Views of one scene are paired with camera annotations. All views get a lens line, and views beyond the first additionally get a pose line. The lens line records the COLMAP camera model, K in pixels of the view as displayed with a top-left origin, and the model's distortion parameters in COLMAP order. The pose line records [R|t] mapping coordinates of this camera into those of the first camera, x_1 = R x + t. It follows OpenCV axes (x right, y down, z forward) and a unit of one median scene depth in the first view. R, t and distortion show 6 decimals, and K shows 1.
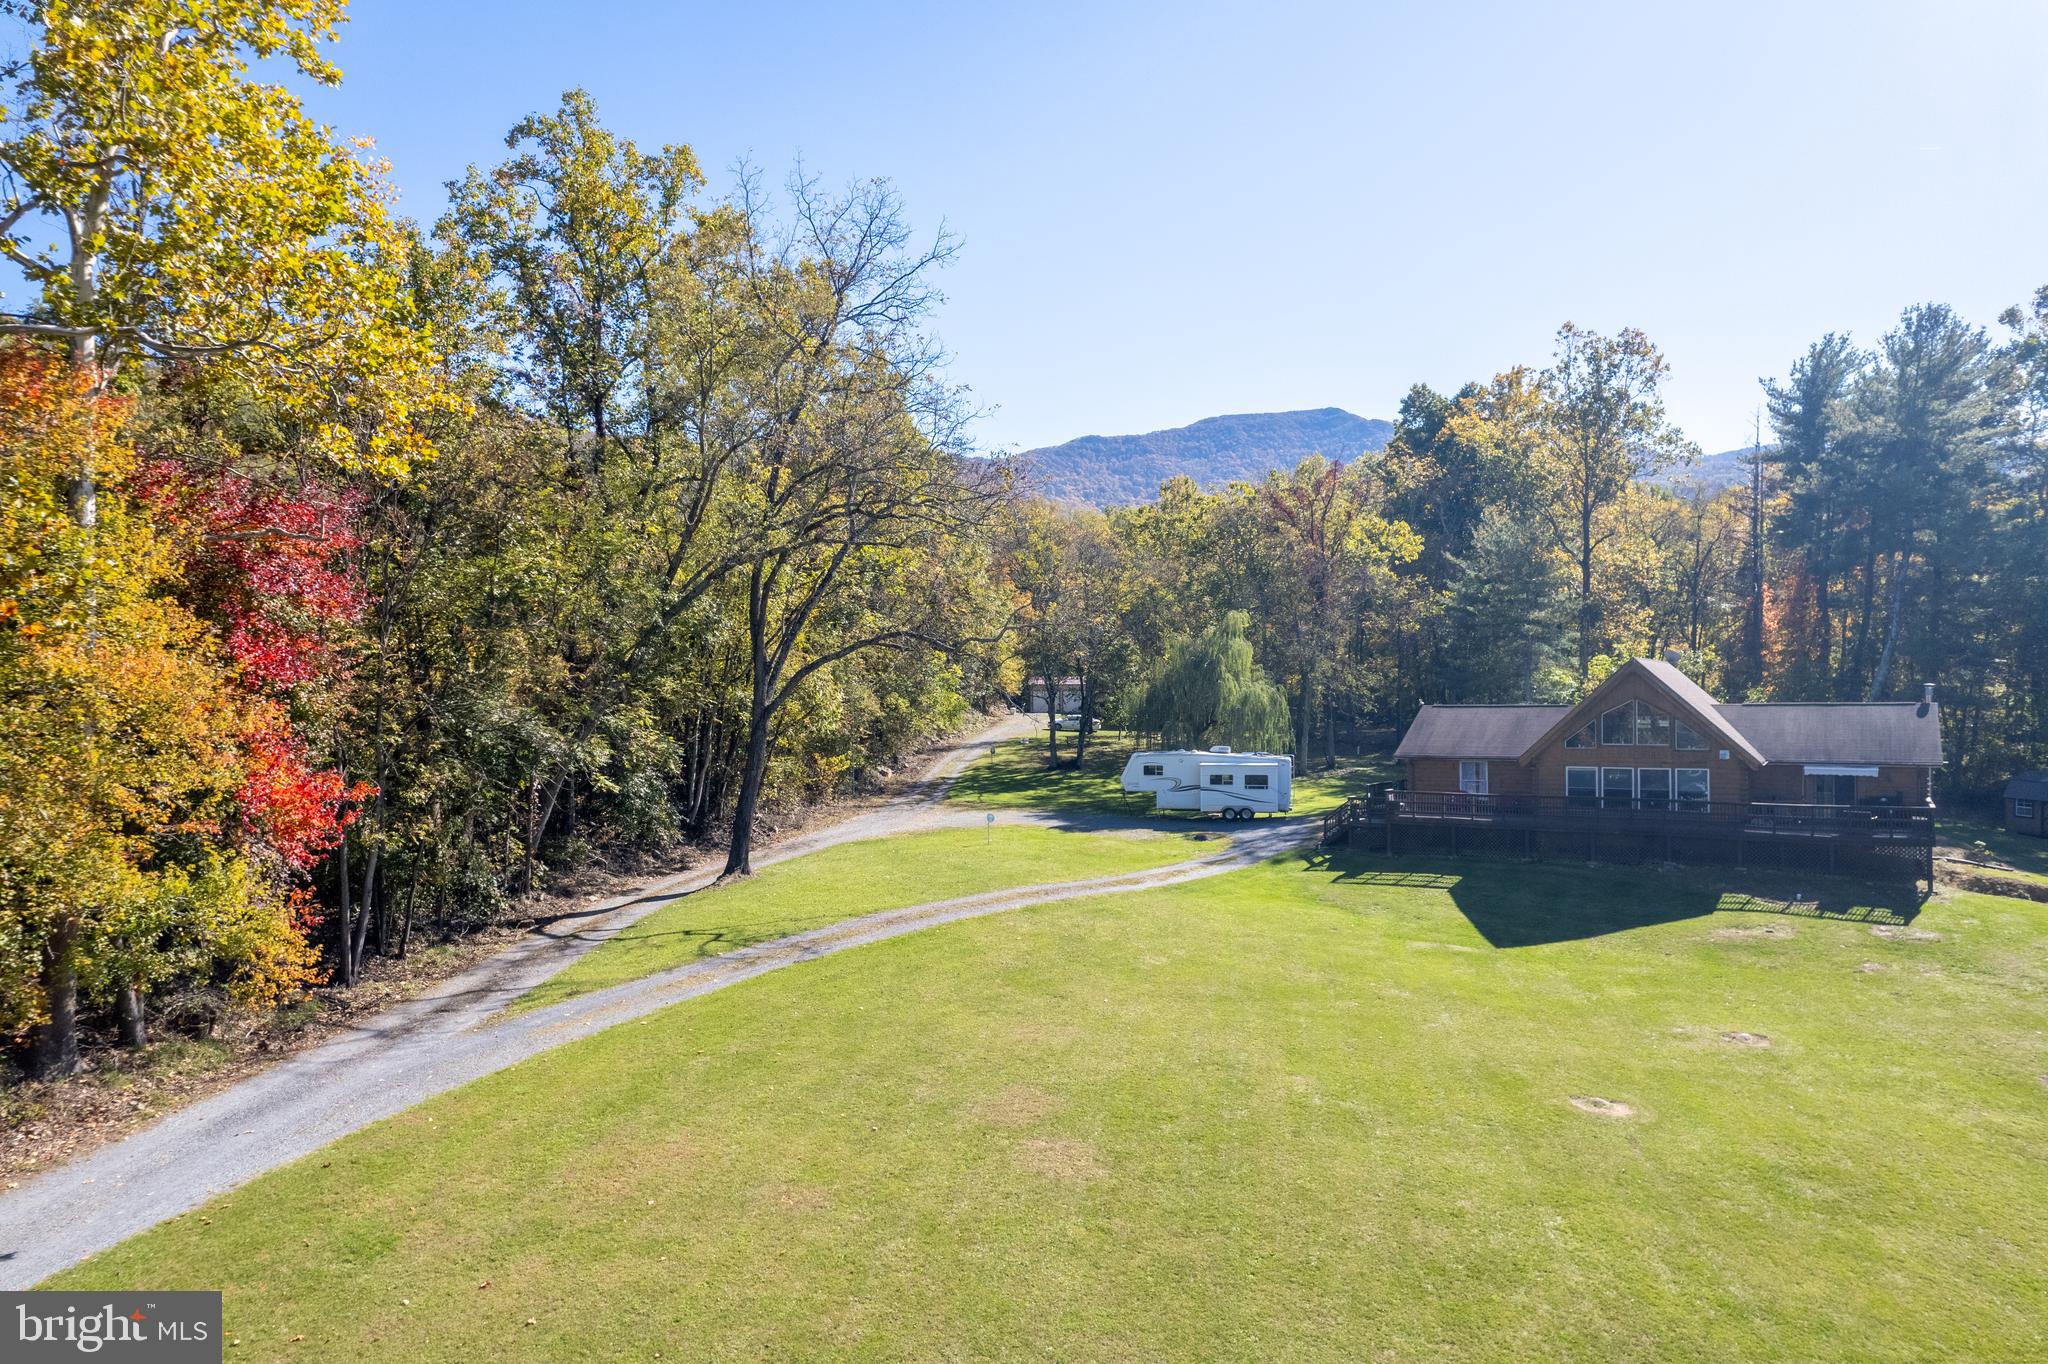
lens RADIAL K [[1283.1, 0, 1018.3], [0, 1283.1, 689.9], [0, 0, 1]] dist [-0.039222, 0.015962]
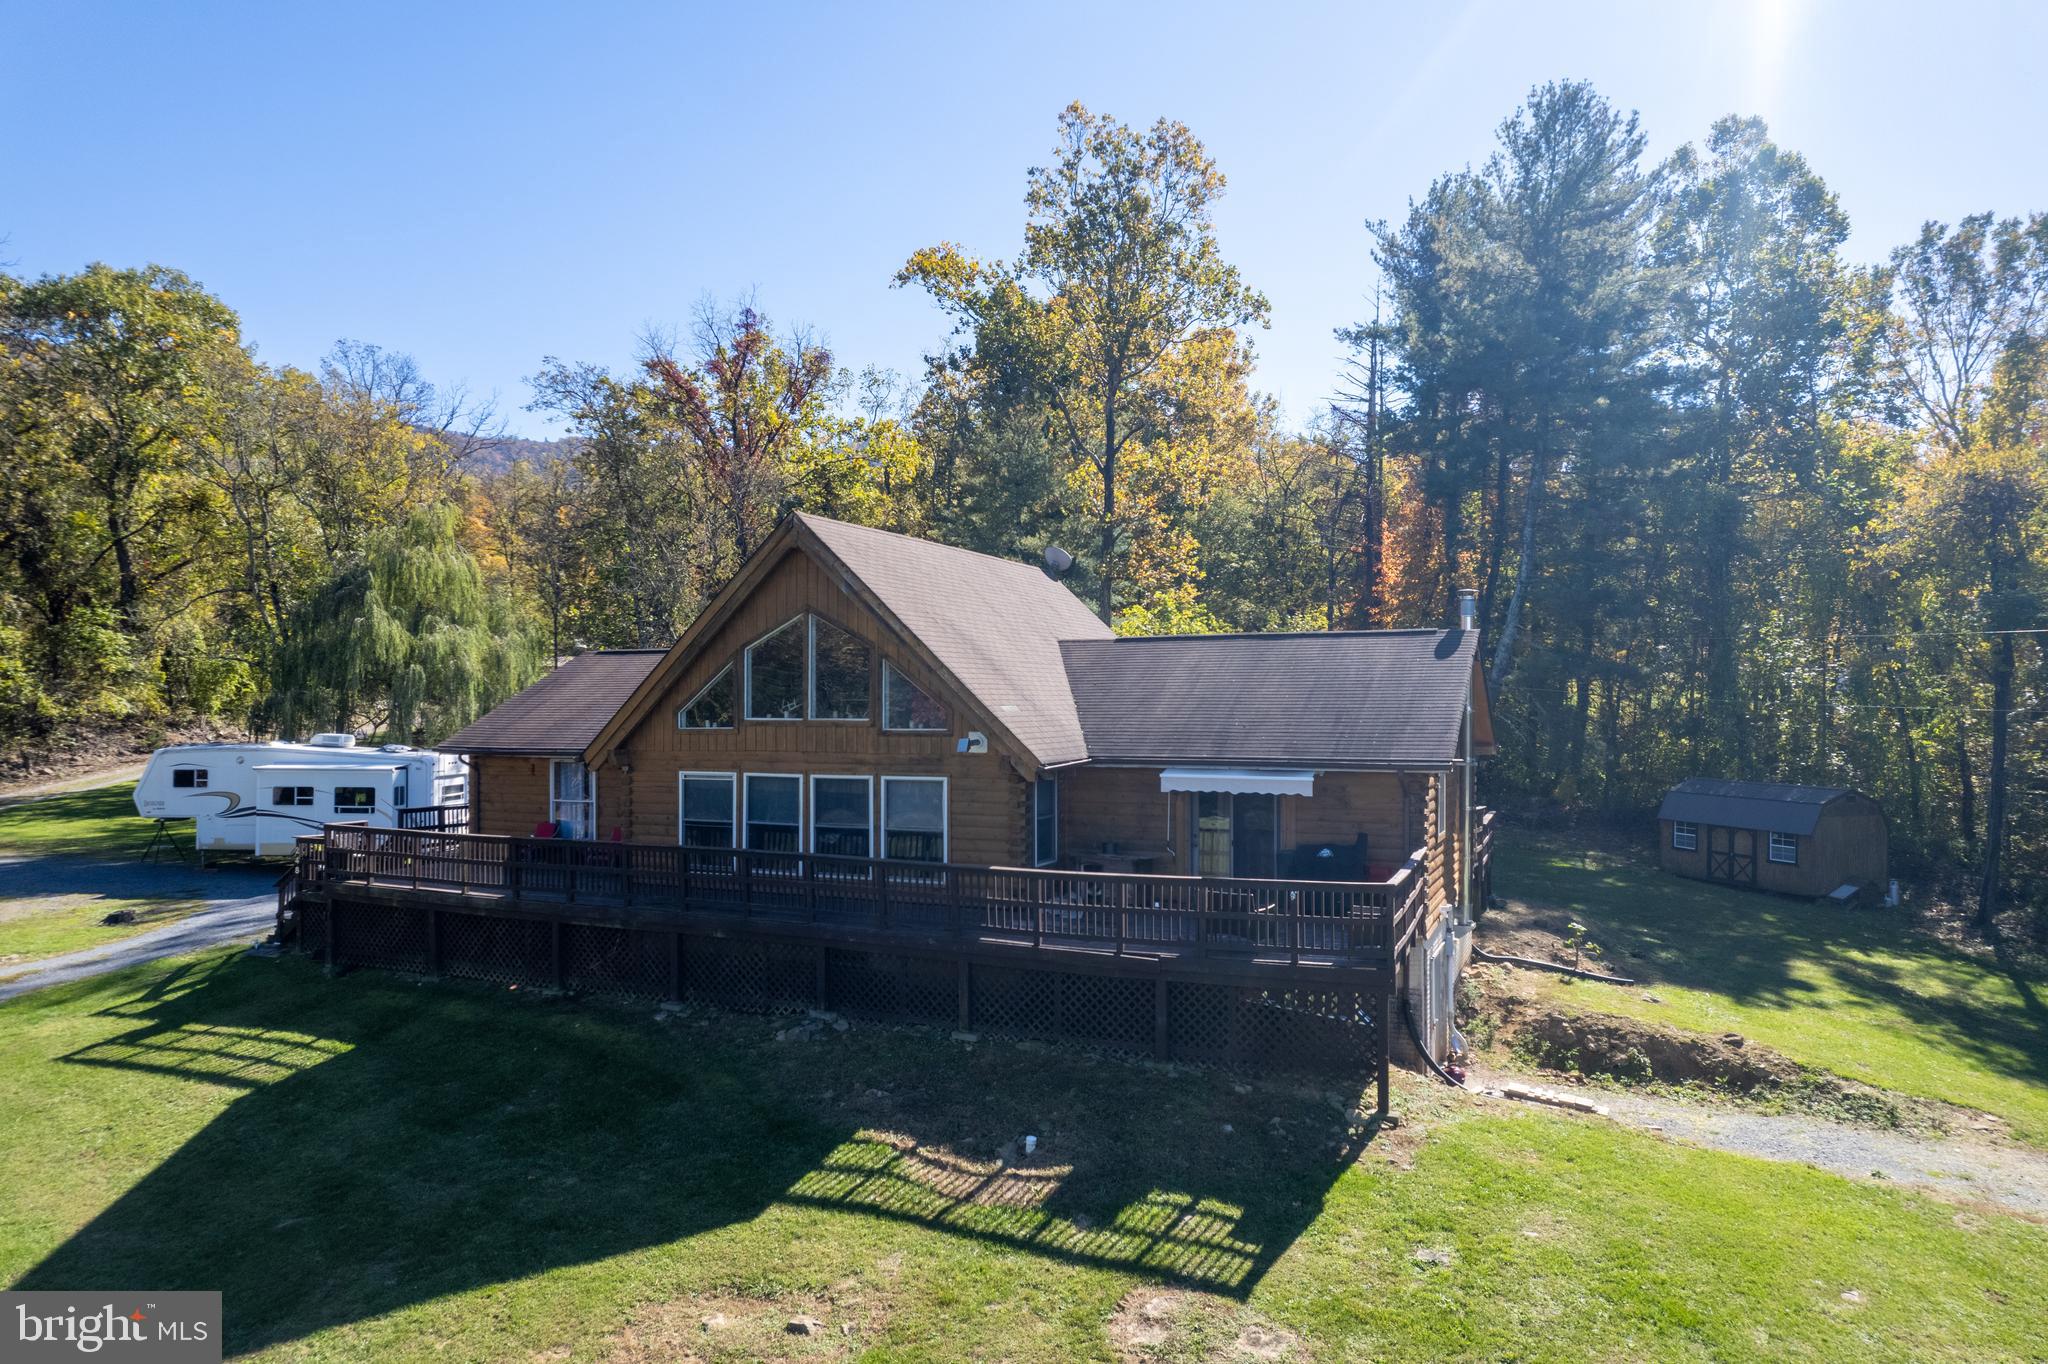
lens RADIAL K [[1283.1, 0, 1024.8], [0, 1283.1, 679.6], [0, 0, 1]] dist [-0.039222, 0.015962]
pose [[0.985711, 0.008197, 0.168244, 0.368672], [-0.006518, 0.999923, -0.010531, 0.025809], [-0.168317, 0.009284, 0.985689, 0.433193]]
